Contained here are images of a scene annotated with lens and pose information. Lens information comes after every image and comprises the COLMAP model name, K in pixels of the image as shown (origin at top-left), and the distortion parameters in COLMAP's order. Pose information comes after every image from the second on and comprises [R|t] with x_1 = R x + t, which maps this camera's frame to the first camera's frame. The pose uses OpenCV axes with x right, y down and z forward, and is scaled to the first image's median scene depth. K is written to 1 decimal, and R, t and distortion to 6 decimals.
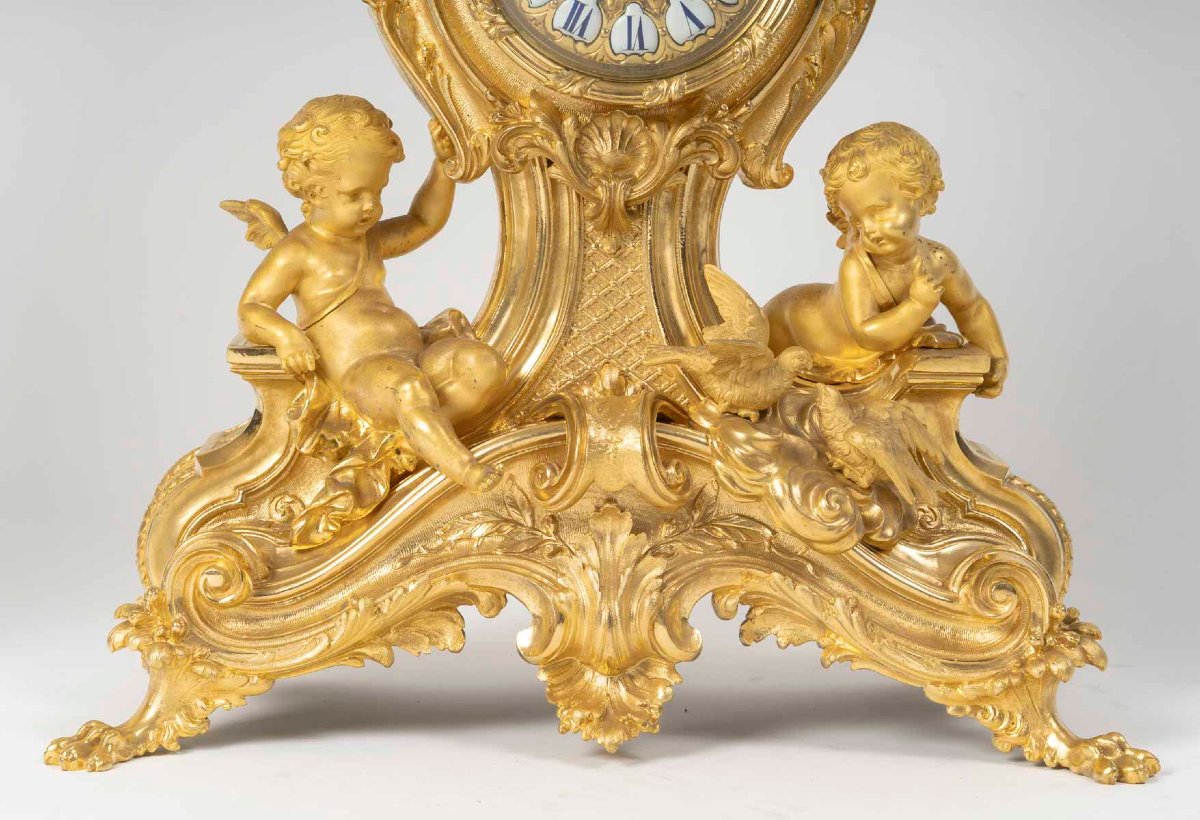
lens RADIAL K [[2538.6, 0, 558.4], [0, 2538.6, 425.8], [0, 0, 1]] dist [-0.004853, 0.000000]
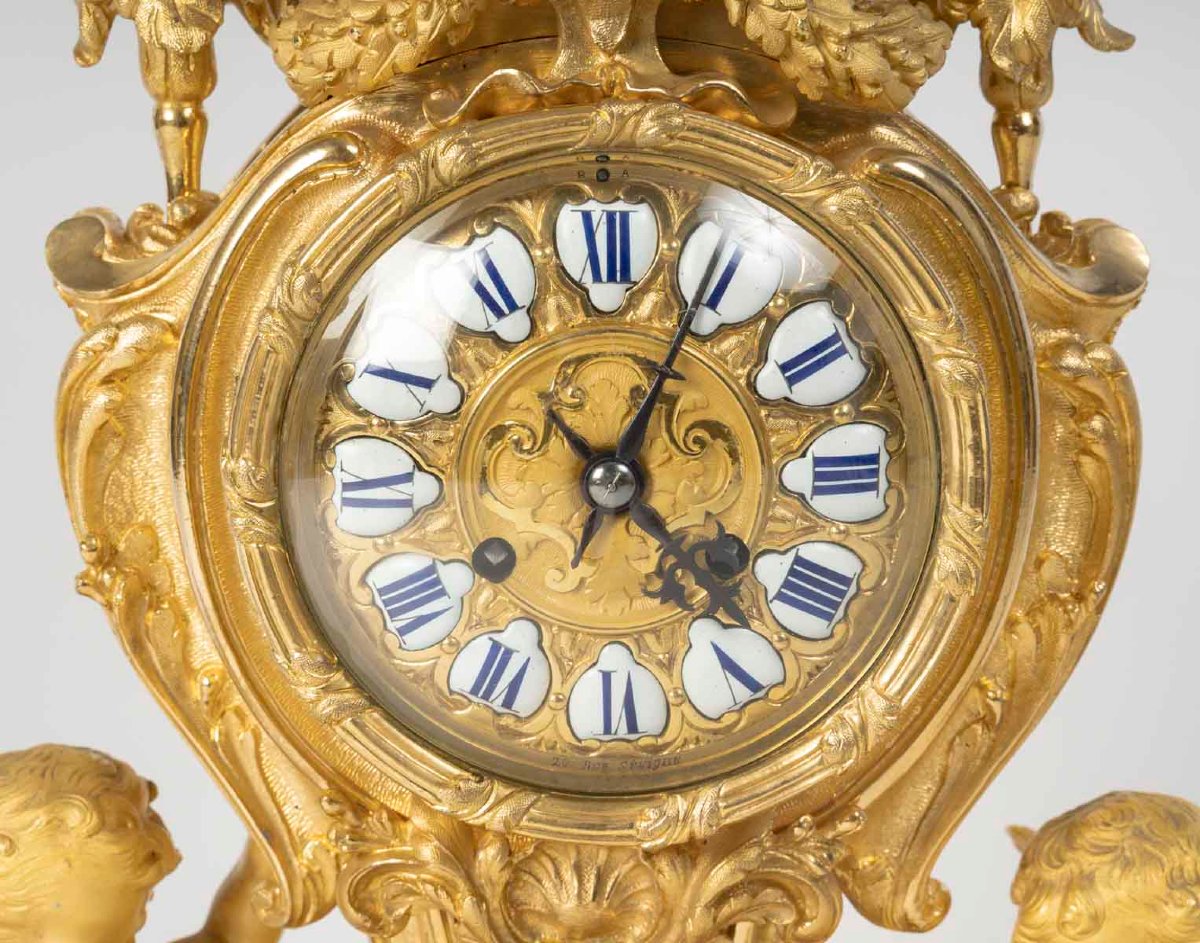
lens RADIAL K [[3198.9, 0, 600.2], [0, 3198.9, 471.7], [0, 0, 1]] dist [-0.061725, 0.000000]
pose [[0.999183, 0.001323, -0.040403, 0.050453], [0.002603, 0.995286, 0.096950, -0.253642], [0.040341, -0.096976, 0.994469, 0.391046]]
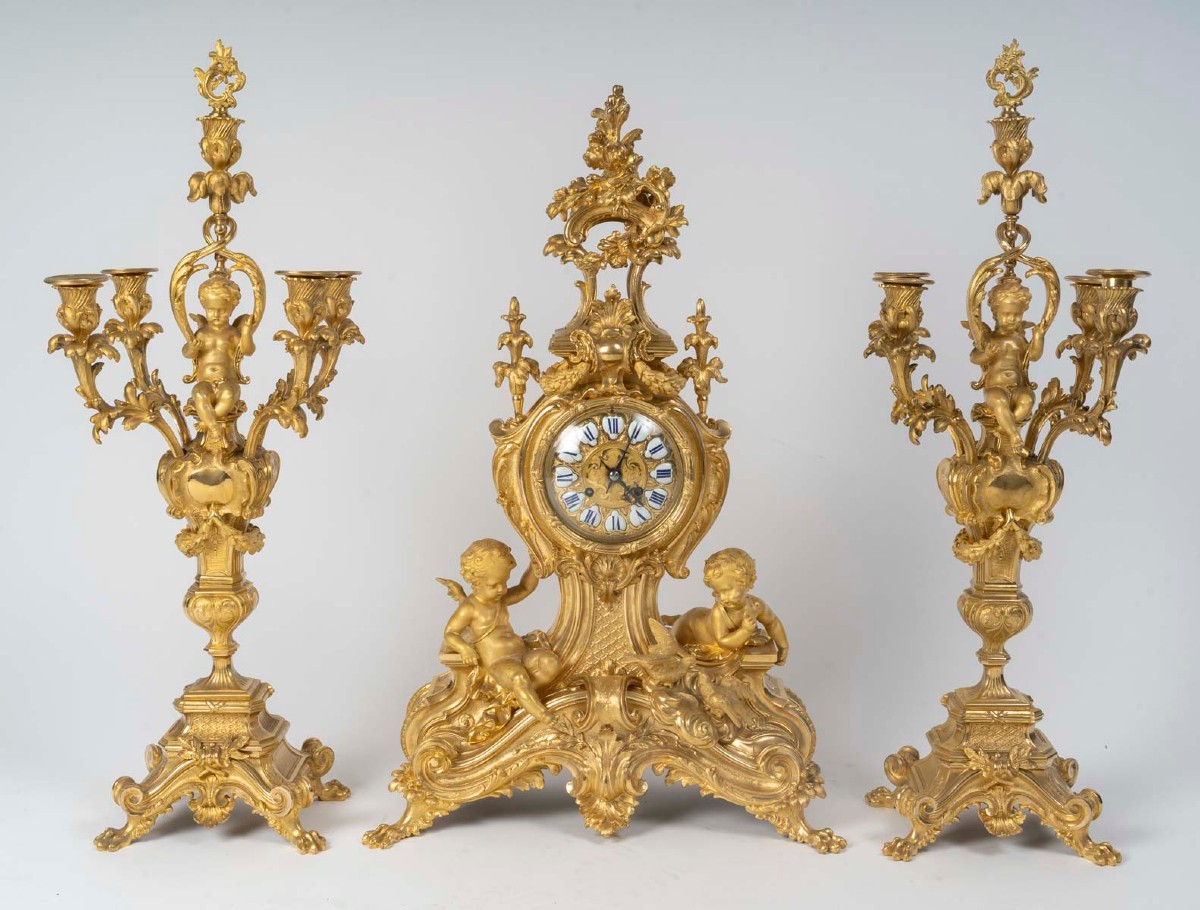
lens RADIAL K [[1469.6, 0, 604.6], [0, 1469.6, 455.3], [0, 0, 1]] dist [-0.015640, 0.000000]
pose [[0.999533, -0.006271, -0.029916, 0.058843], [0.007356, 0.999314, 0.036299, -0.258882], [0.029668, -0.036502, 0.998893, -0.306425]]
